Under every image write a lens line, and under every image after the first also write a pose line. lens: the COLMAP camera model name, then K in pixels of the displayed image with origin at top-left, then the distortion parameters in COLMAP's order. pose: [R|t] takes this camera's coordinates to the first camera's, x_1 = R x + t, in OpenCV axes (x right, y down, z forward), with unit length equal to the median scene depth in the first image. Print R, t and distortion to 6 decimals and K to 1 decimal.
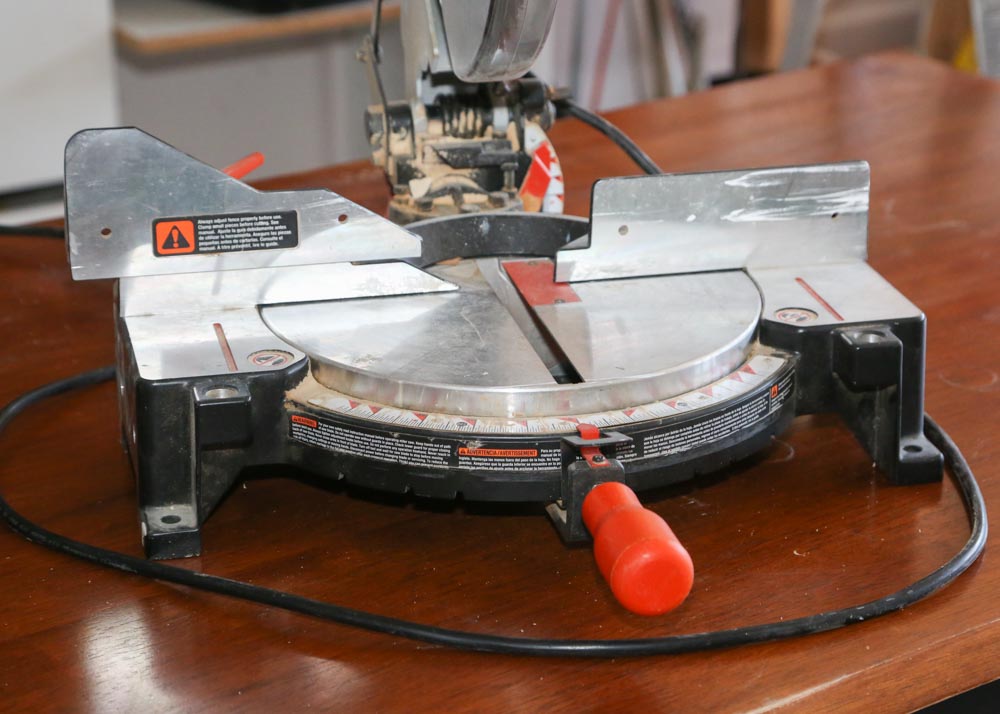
lens RADIAL K [[2559.4, 0, 535.7], [0, 2559.4, 403.4], [0, 0, 1]] dist [0.320922, 0.000000]
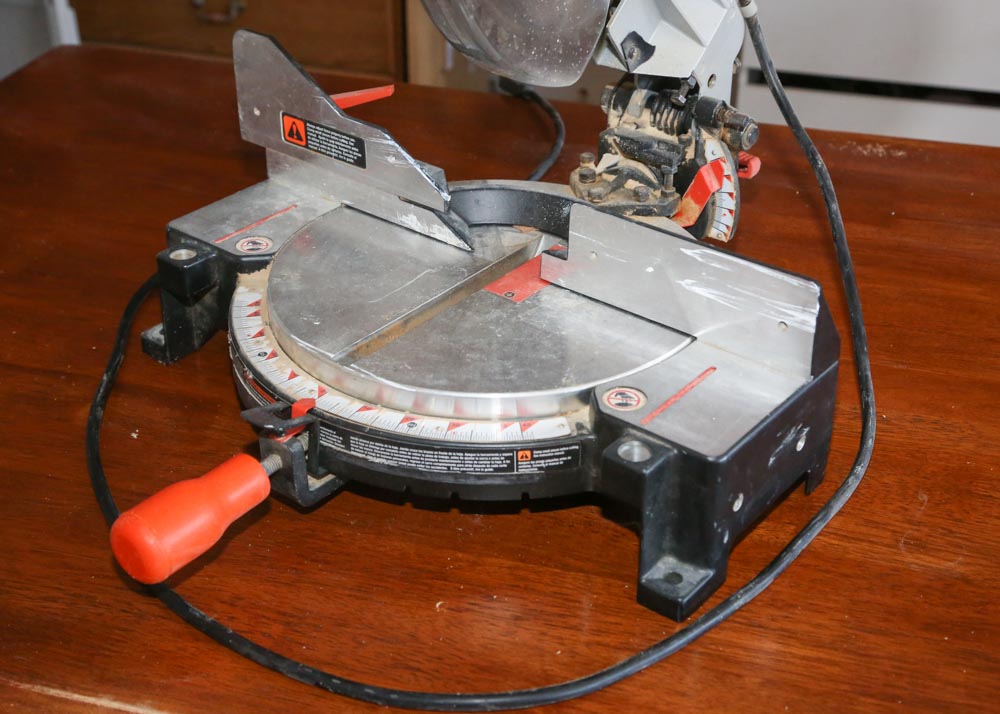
lens RADIAL K [[1482.1, 0, 485.2], [0, 1482.1, 340.3], [0, 0, 1]] dist [0.032104, 0.000000]
pose [[0.596023, 0.400083, -0.696197, 0.459870], [-0.296735, 0.915400, 0.272014, -0.194928], [0.746127, 0.044459, 0.664318, 0.592421]]
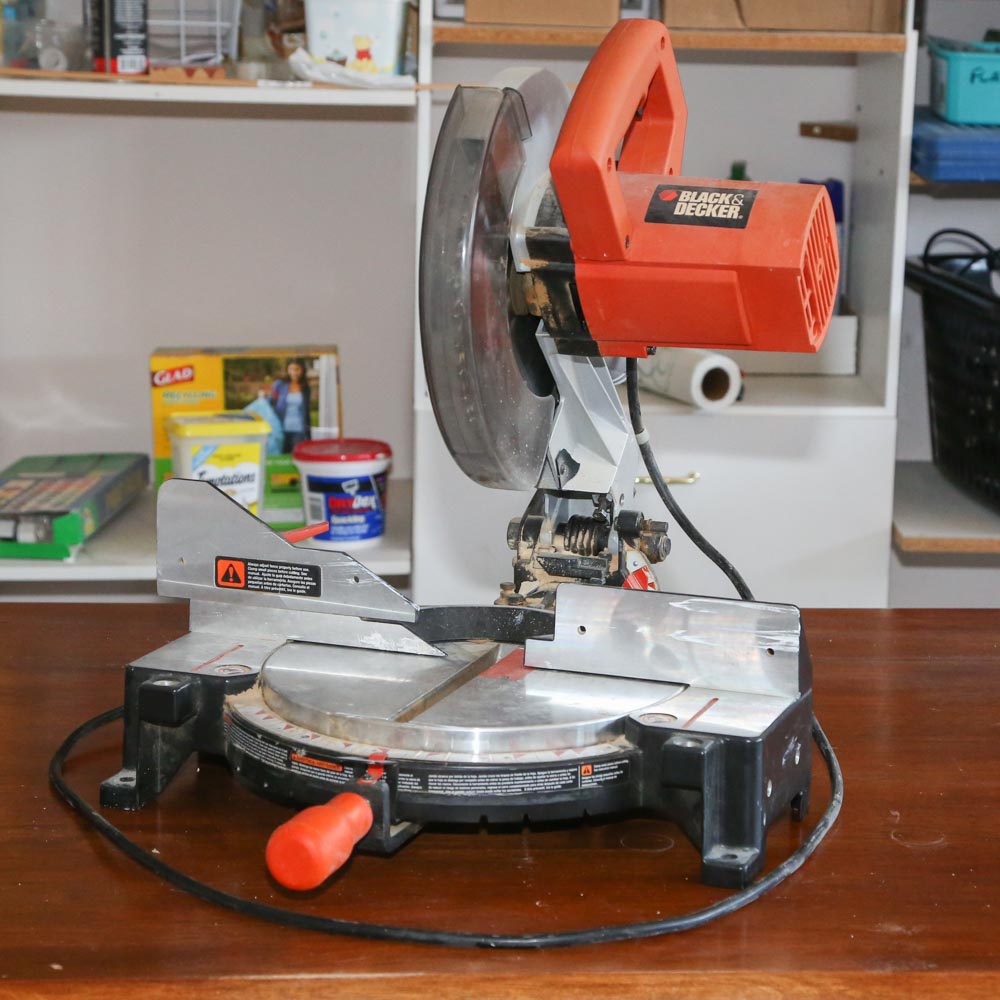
lens RADIAL K [[2998.7, 0, 563.6], [0, 2998.7, 521.0], [0, 0, 1]] dist [0.216631, 0.000000]
pose [[0.833298, 0.126123, -0.538245, 0.775088], [-0.220722, 0.968562, -0.114761, 0.042648], [0.506850, 0.214433, 0.834938, -0.140684]]
